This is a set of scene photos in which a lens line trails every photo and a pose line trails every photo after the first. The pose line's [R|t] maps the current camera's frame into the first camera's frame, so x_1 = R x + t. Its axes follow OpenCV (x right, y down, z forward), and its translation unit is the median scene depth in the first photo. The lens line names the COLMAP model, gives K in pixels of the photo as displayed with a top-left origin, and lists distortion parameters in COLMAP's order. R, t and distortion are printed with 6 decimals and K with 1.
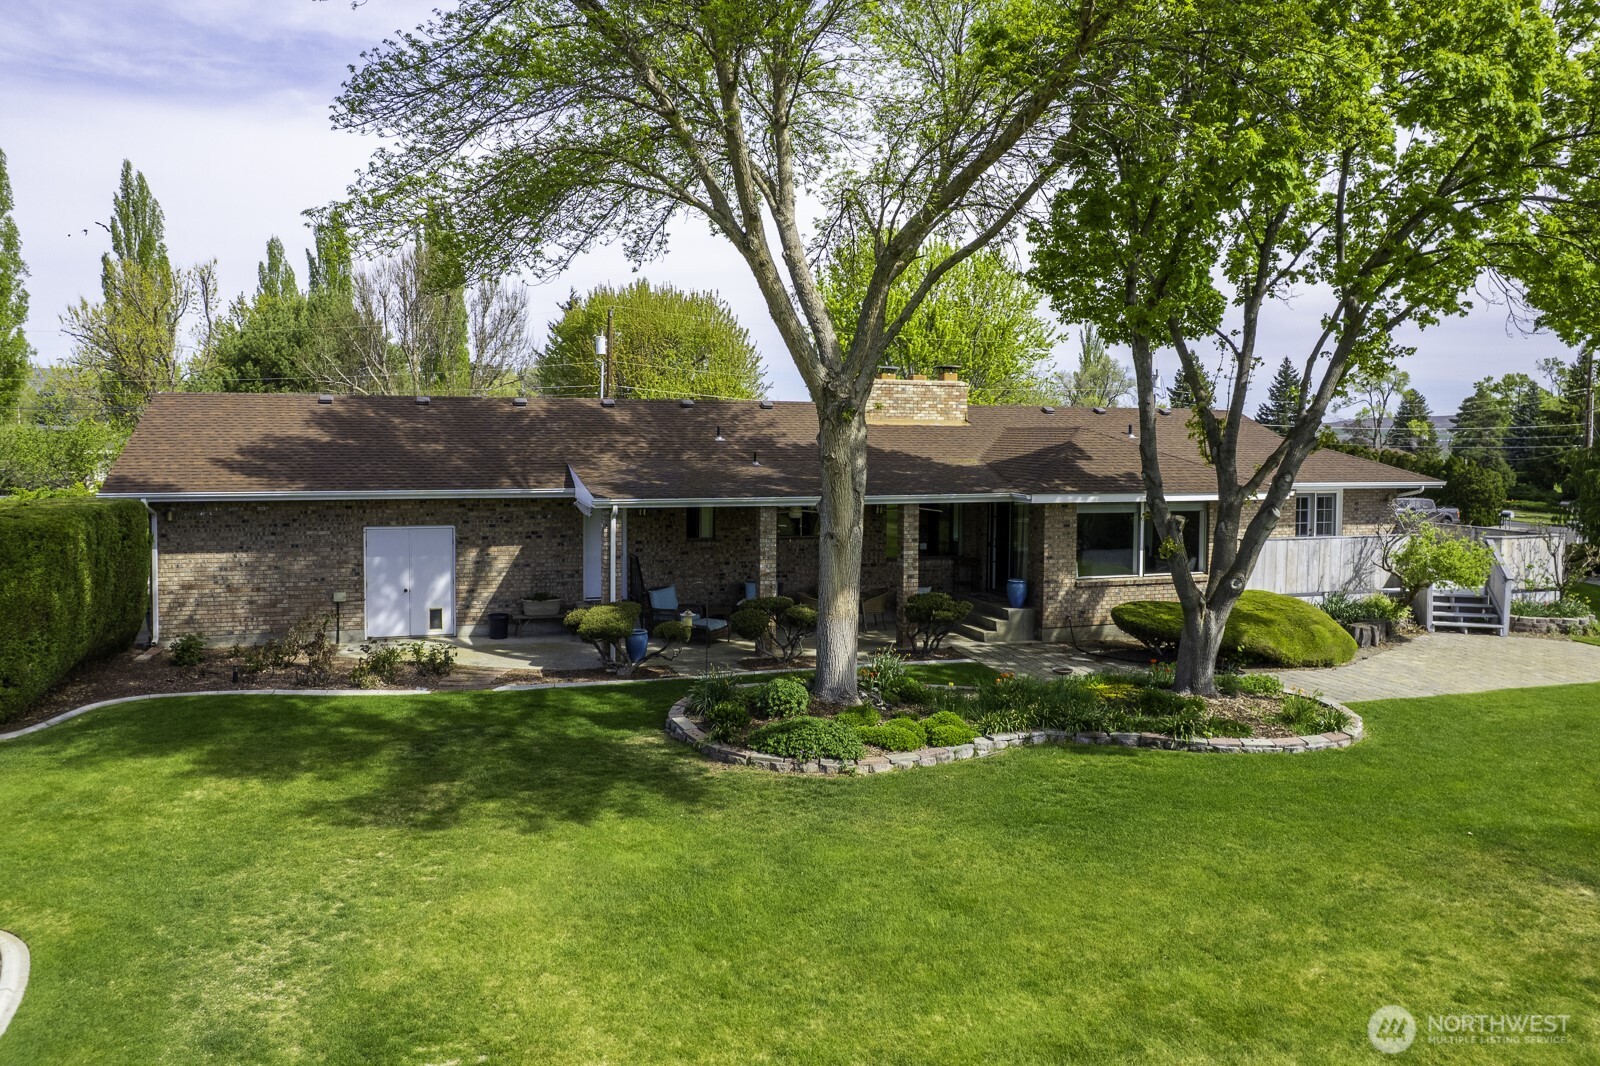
lens RADIAL K [[1107.8, 0, 798.5], [0, 1107.8, 494.6], [0, 0, 1]] dist [-0.068048, 0.052868]
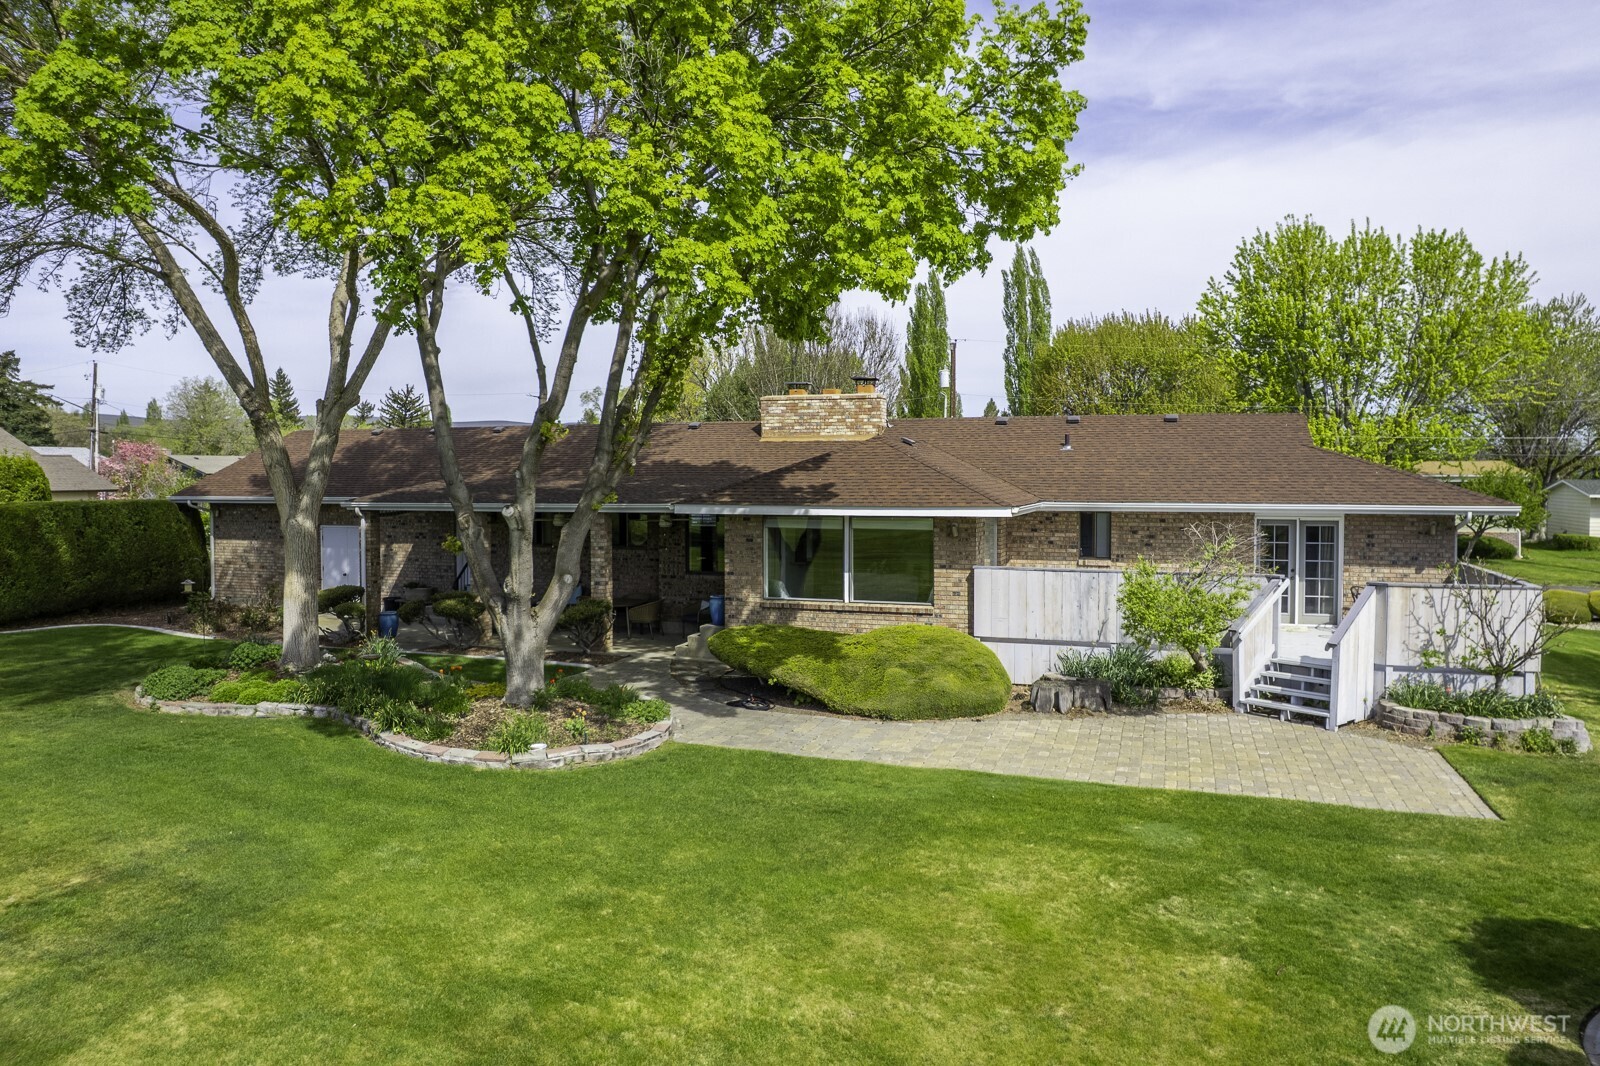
lens RADIAL K [[1095.4, 0, 800.0], [0, 1095.4, 533.0], [0, 0, 1]] dist [-0.059038, 0.035177]
pose [[0.788060, 0.023304, -0.615158, 0.882652], [-0.026562, 0.999640, 0.003841, 0.018266], [0.615026, 0.013313, 0.788395, 0.311559]]
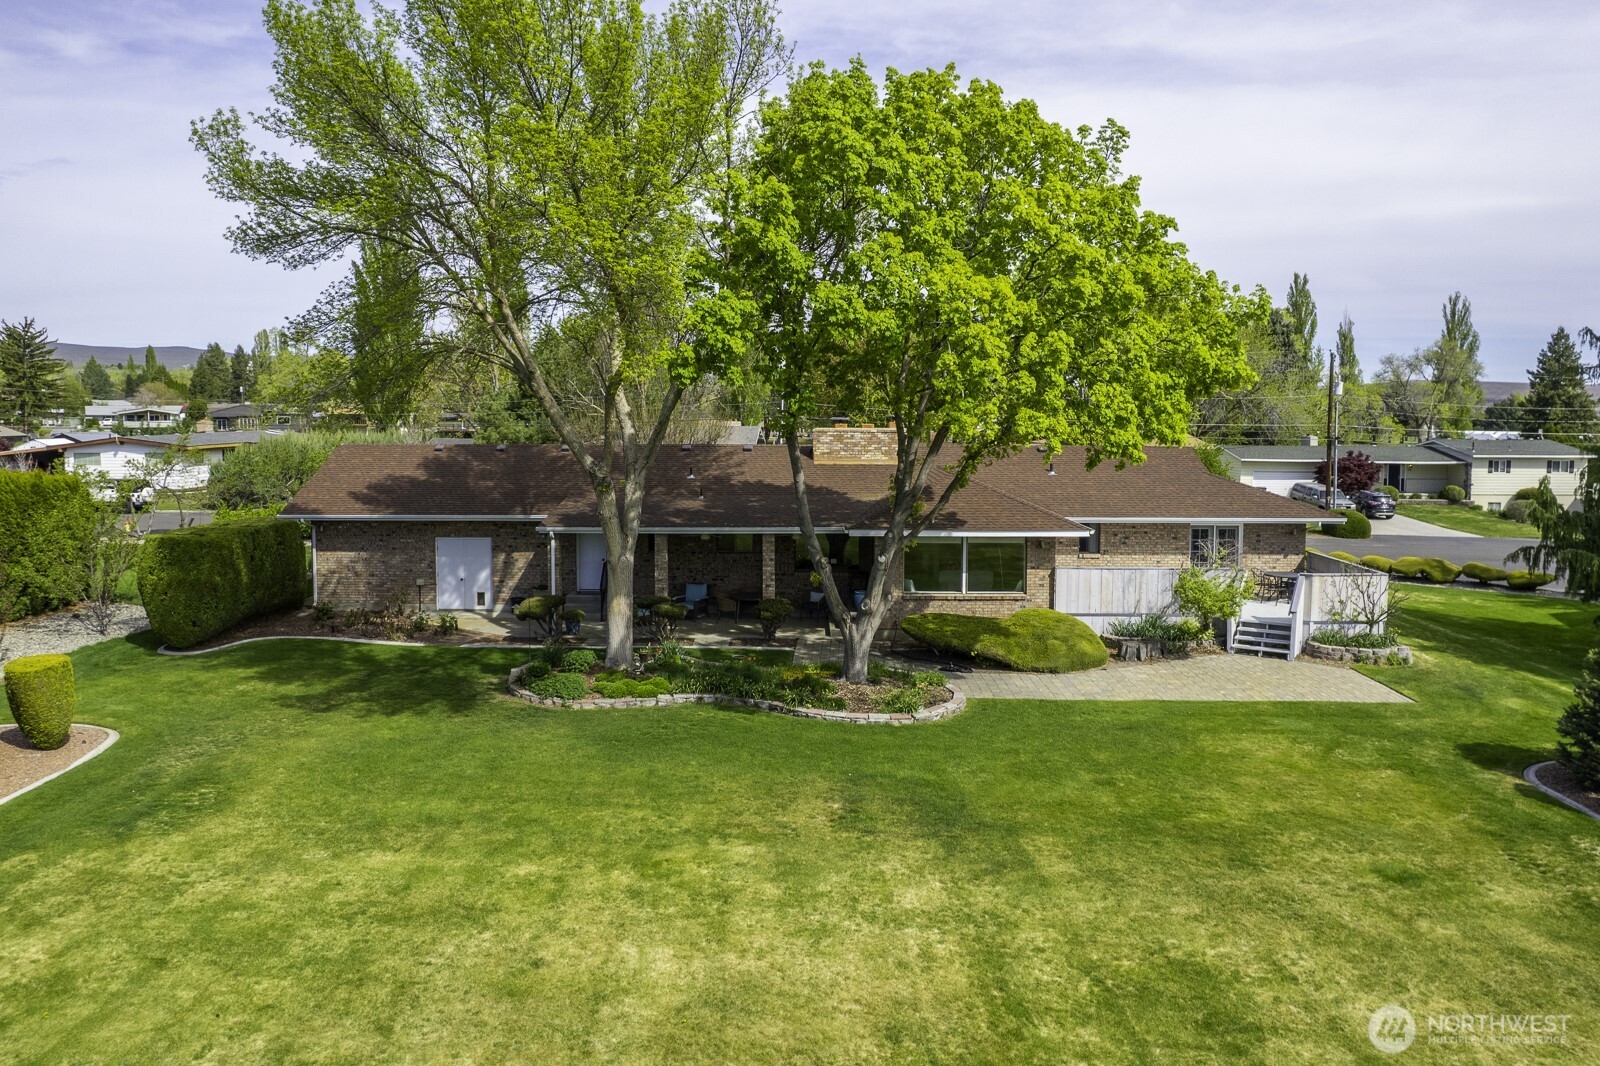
lens RADIAL K [[1113.1, 0, 799.8], [0, 1113.1, 508.3], [0, 0, 1]] dist [-0.039632, 0.000820]
pose [[0.944443, 0.024195, -0.327784, 0.595913], [-0.013115, 0.999267, 0.035970, -0.073774], [0.328414, -0.029673, 0.944068, -0.300466]]
